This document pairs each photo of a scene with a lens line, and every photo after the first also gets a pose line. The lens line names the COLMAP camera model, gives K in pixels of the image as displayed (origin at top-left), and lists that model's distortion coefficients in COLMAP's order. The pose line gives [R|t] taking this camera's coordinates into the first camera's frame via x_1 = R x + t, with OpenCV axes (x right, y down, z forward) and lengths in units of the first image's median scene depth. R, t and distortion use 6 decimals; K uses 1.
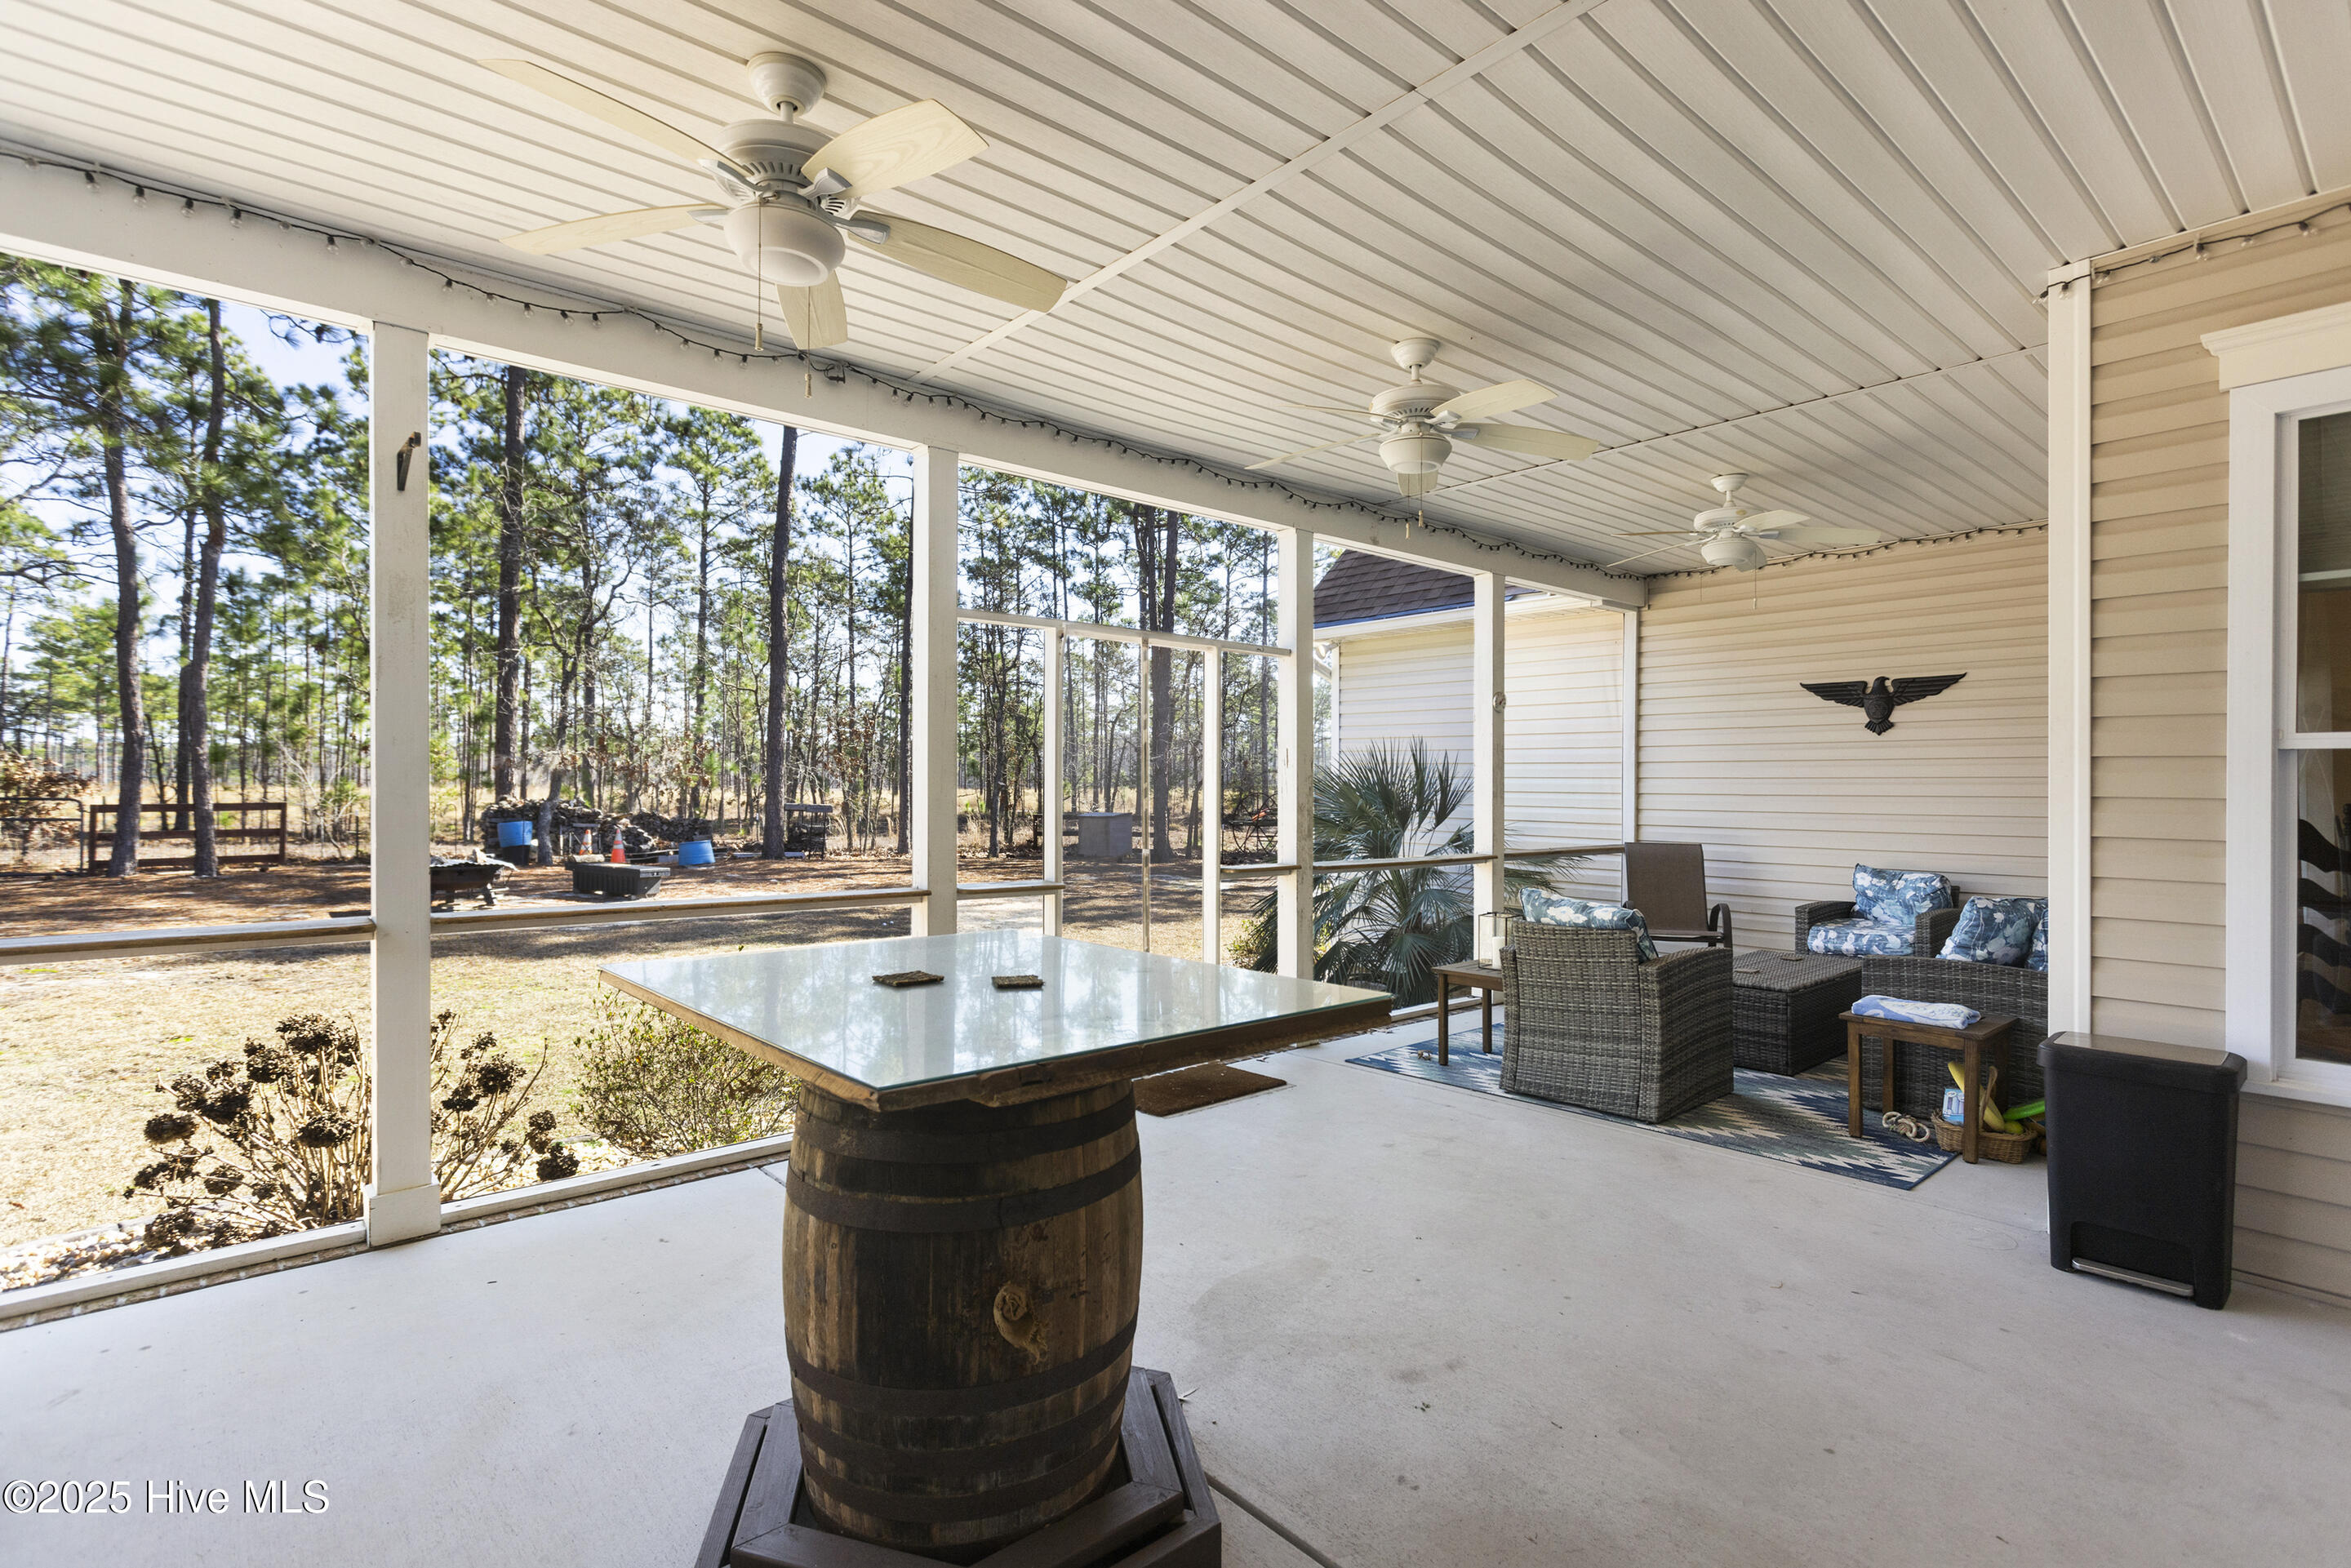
lens RADIAL K [[1127.1, 0, 1179.2], [0, 1127.1, 774.8], [0, 0, 1]] dist [0.004972, 0.001307]
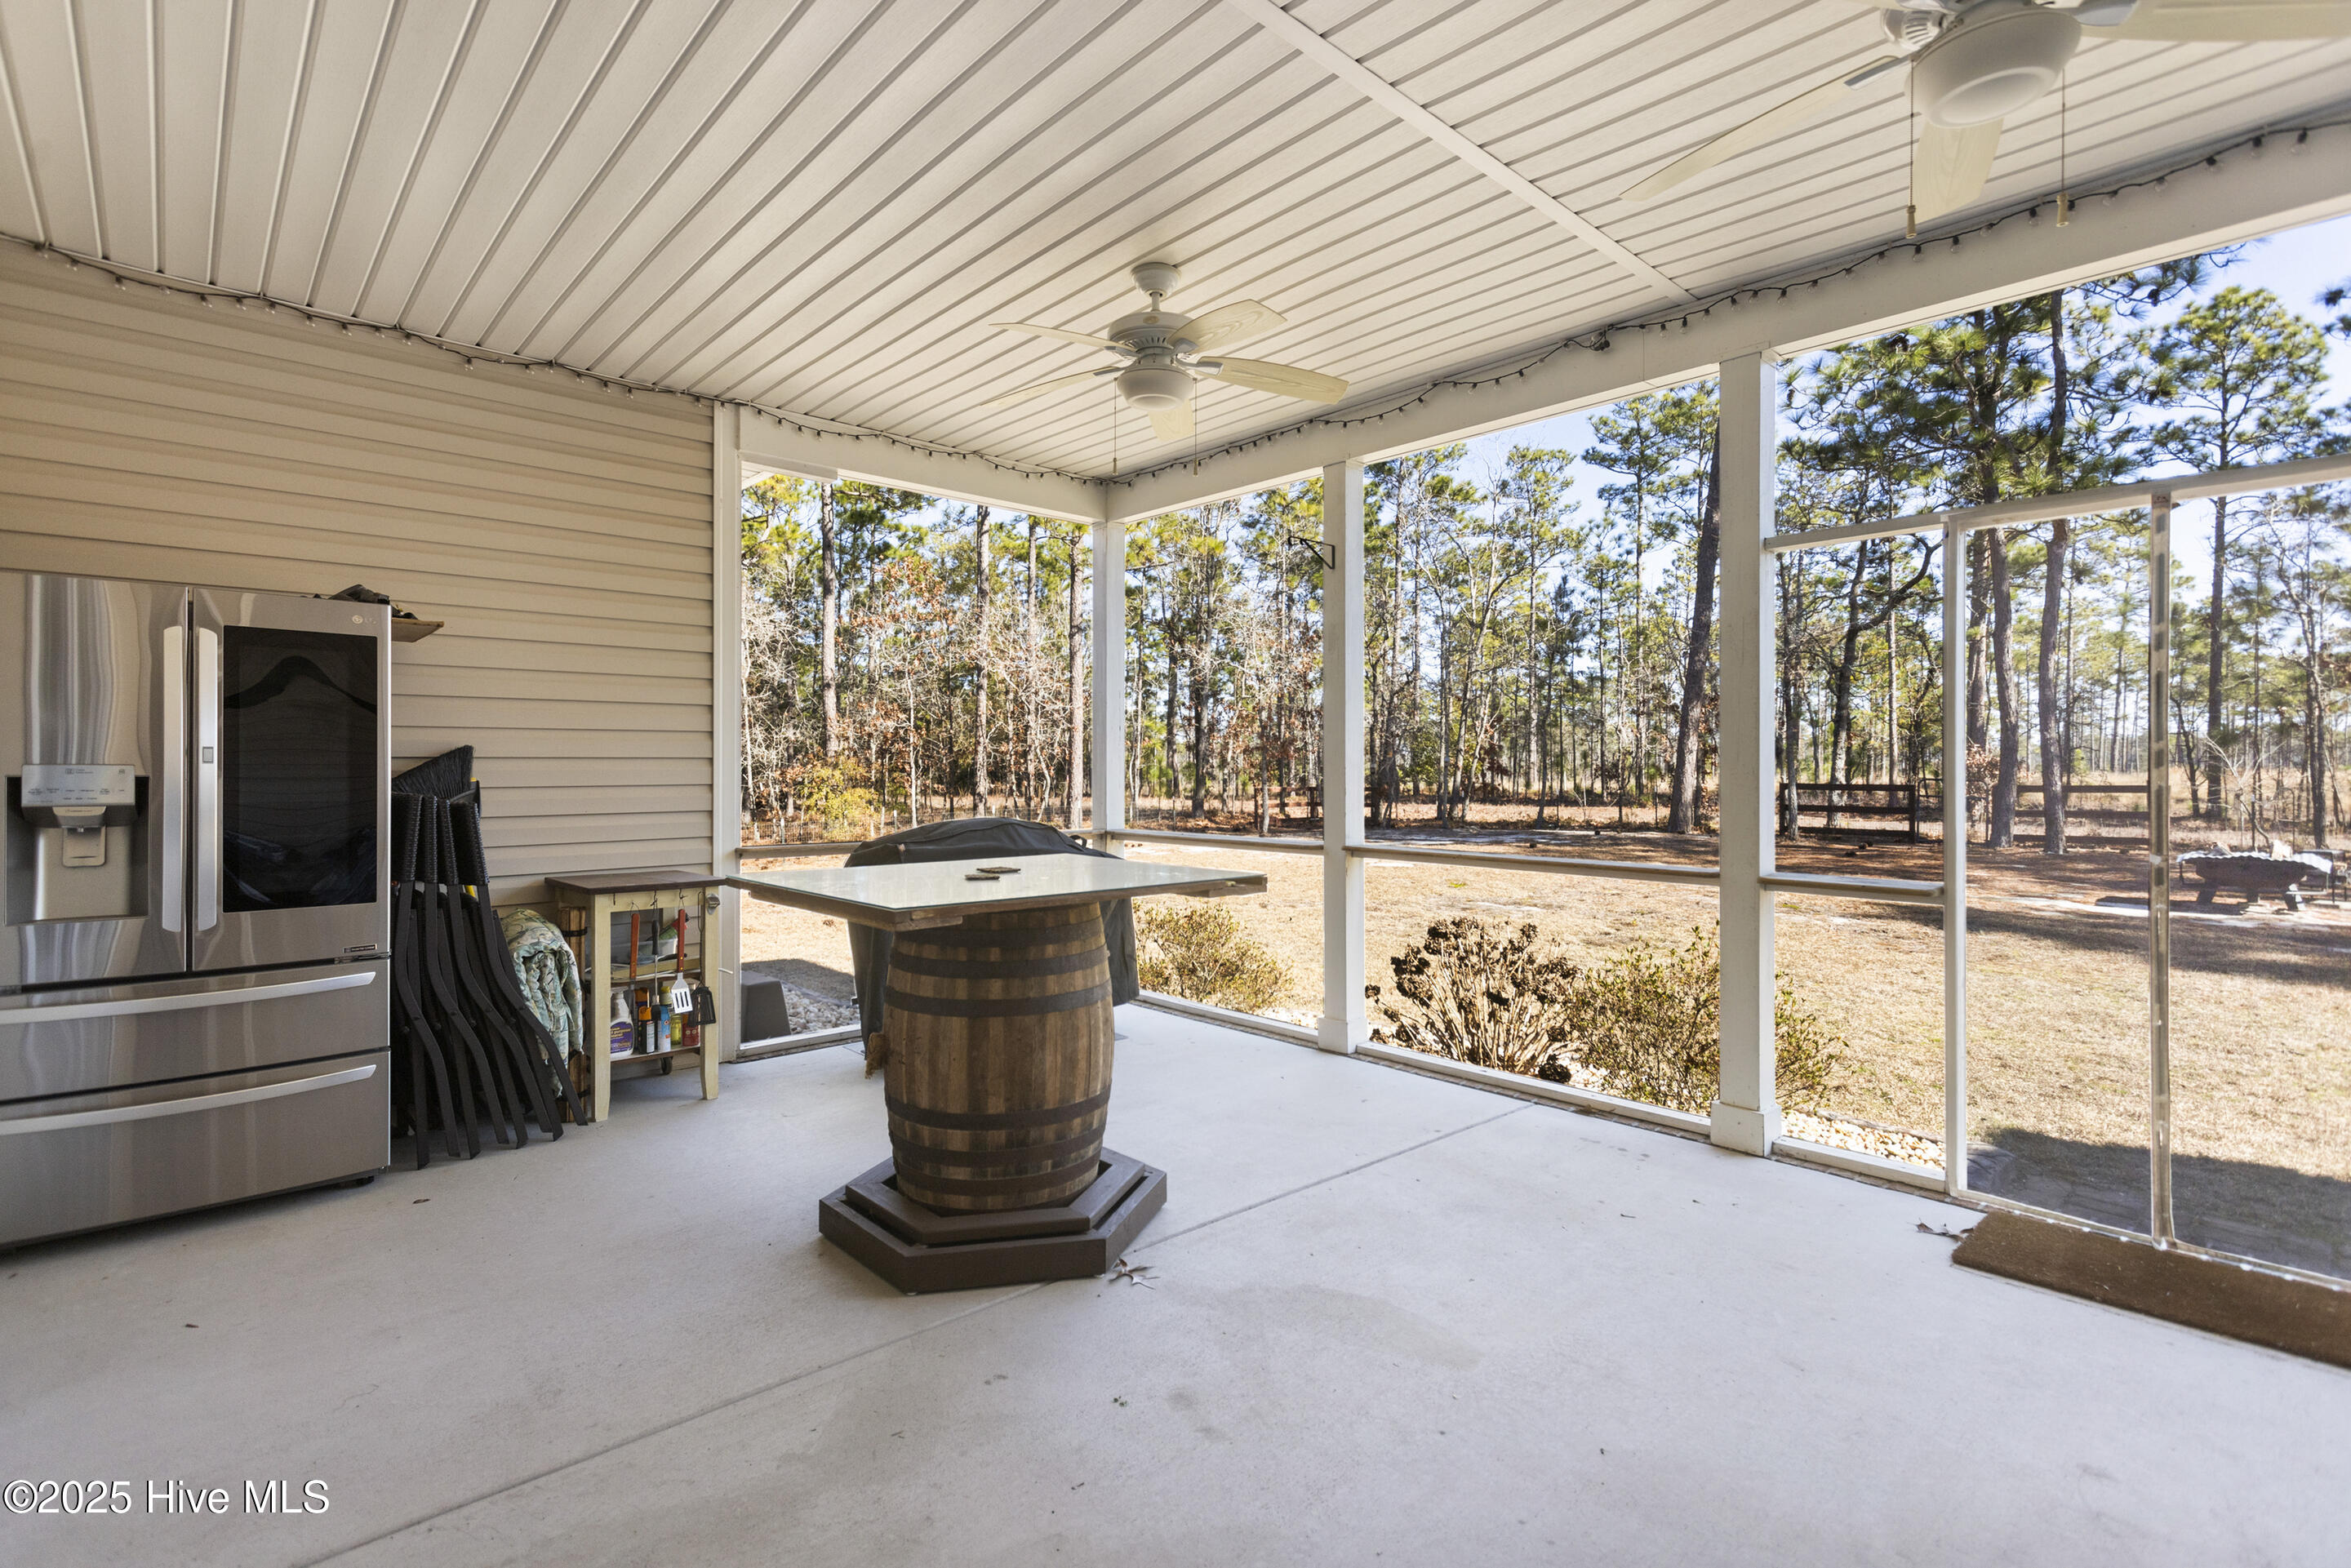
lens RADIAL K [[1127.1, 0, 1222.6], [0, 1127.1, 771.8], [0, 0, 1]] dist [0.004972, 0.001307]
pose [[0.024961, -0.006502, -0.999667, 0.633045], [0.014721, 0.999873, -0.006136, 0.020521], [0.999580, -0.014563, 0.025053, 0.579203]]
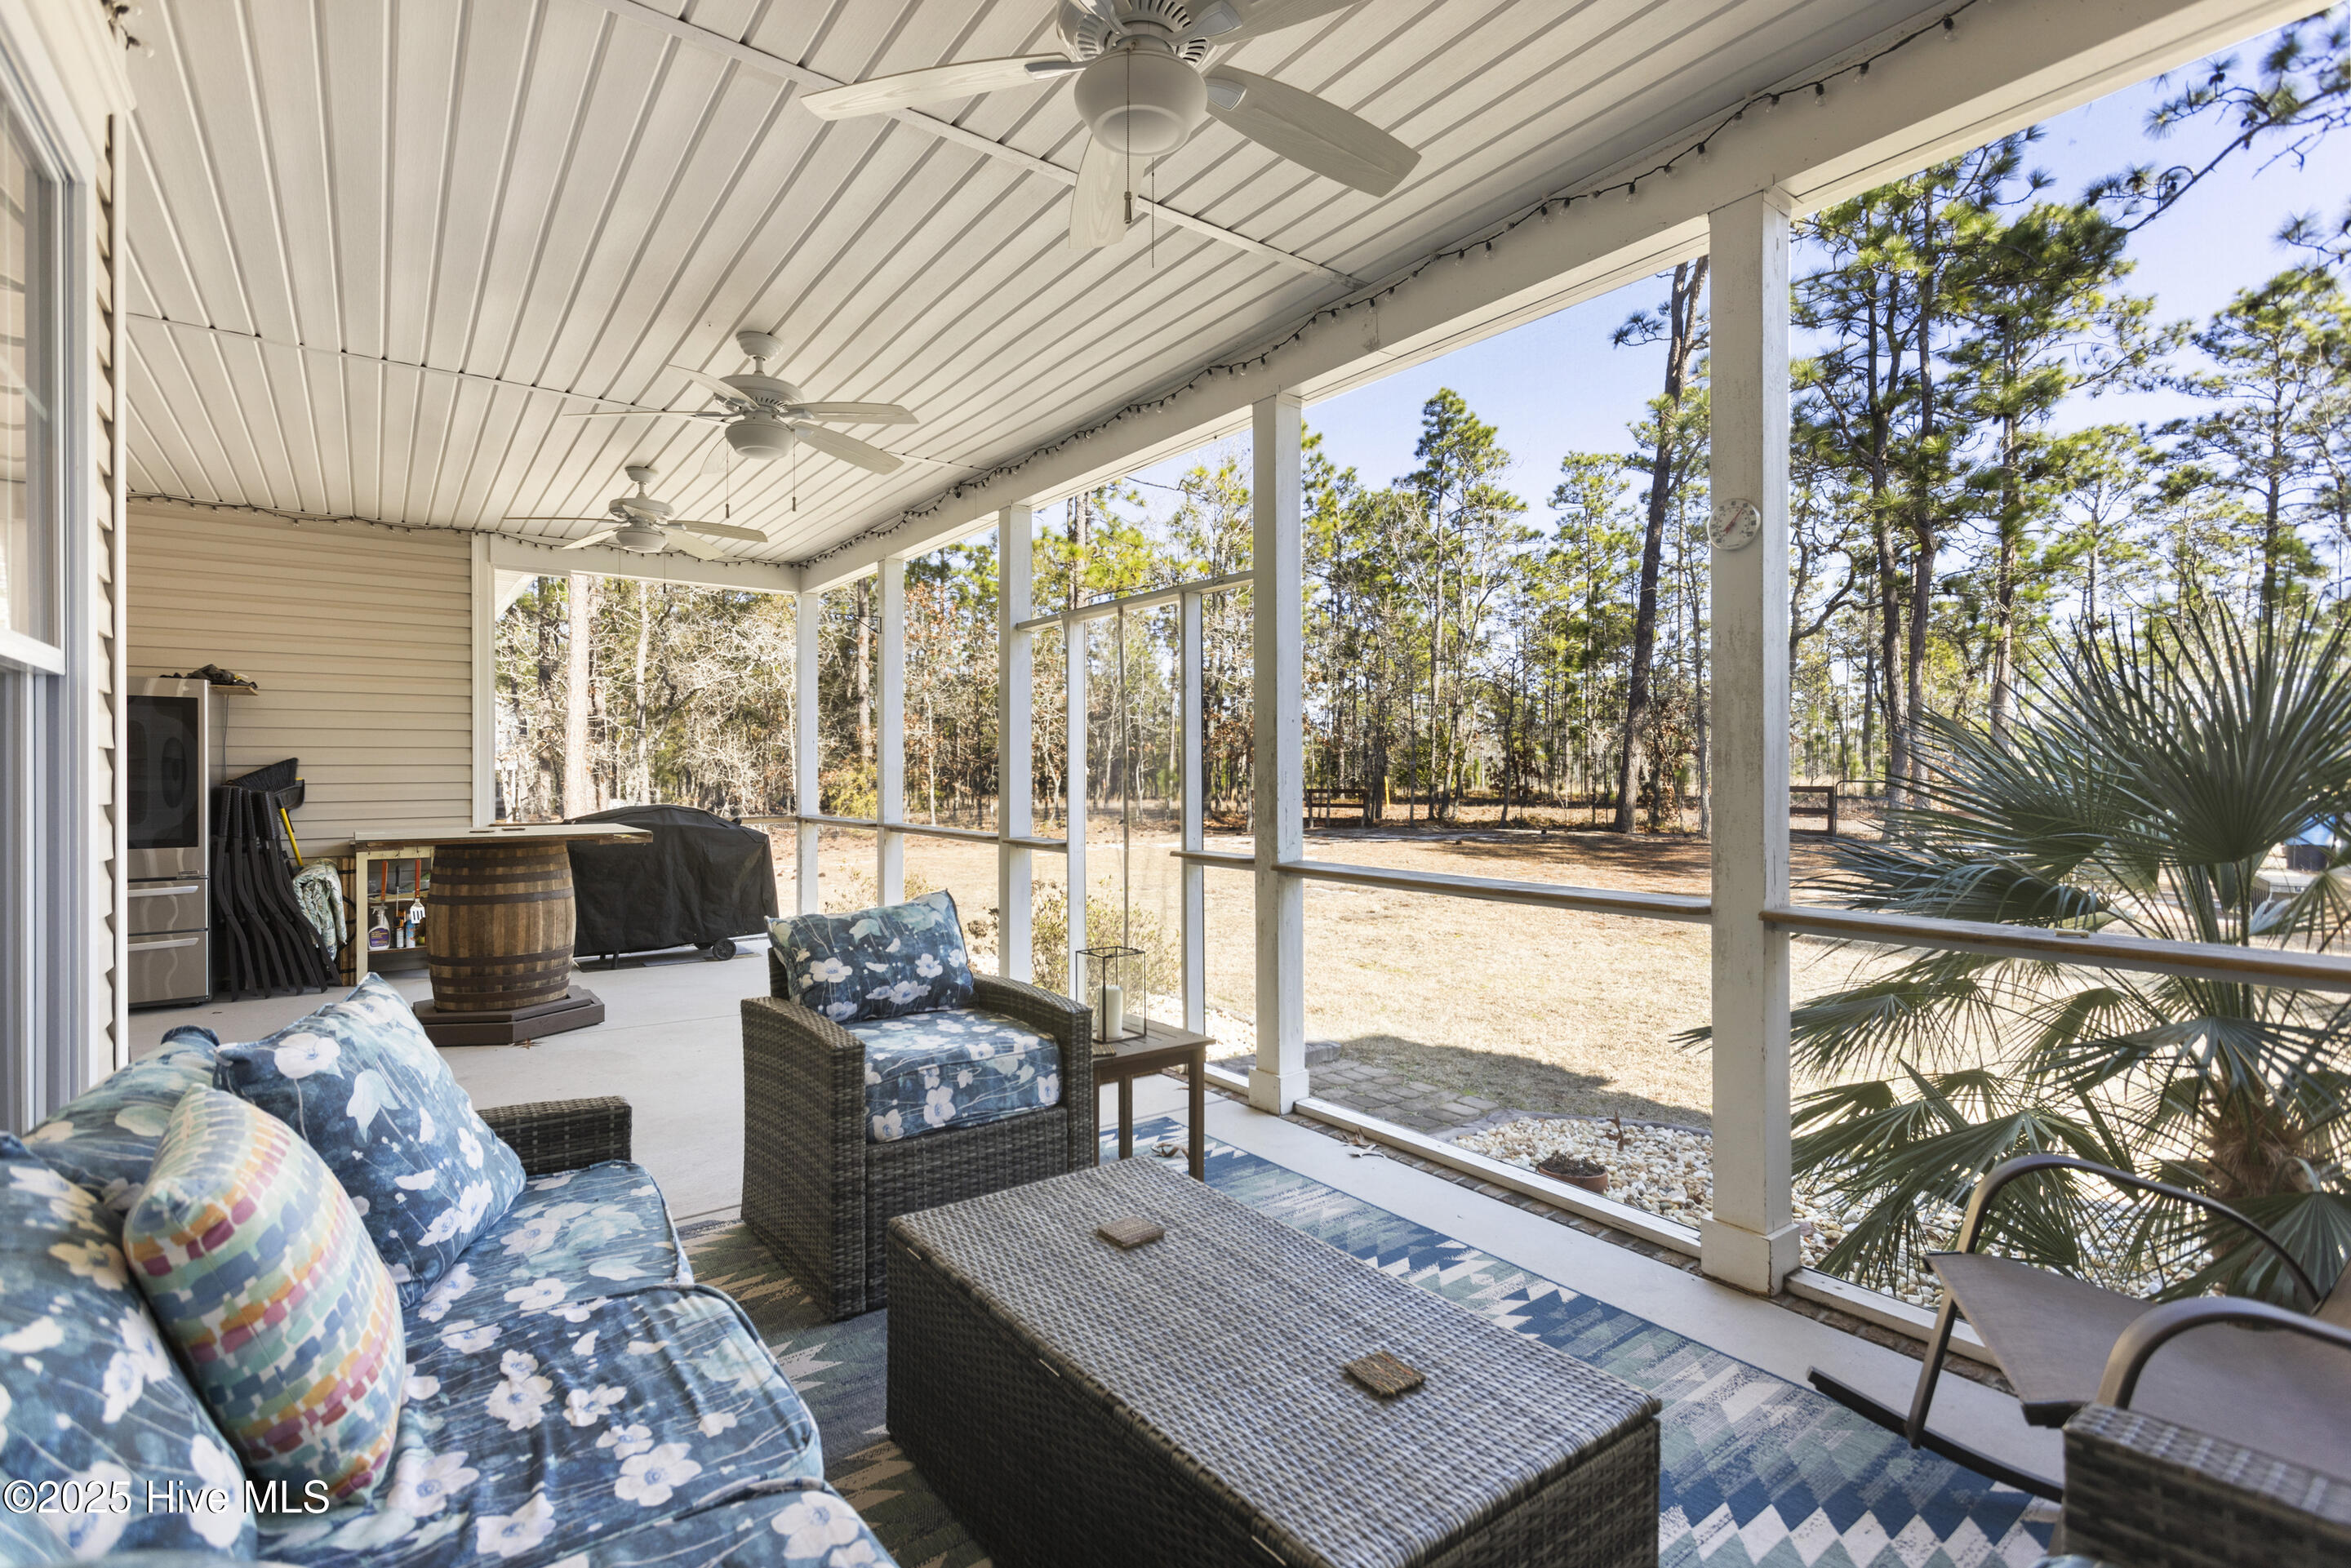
lens RADIAL K [[1086.4, 0, 1177.0], [0, 1086.4, 791.9], [0, 0, 1]] dist [0.000650, -0.000323]
pose [[-0.078045, 0.008357, -0.996915, 0.966664], [0.016150, 0.999844, 0.007117, 0.034262], [0.996819, -0.015545, -0.078168, 1.134647]]
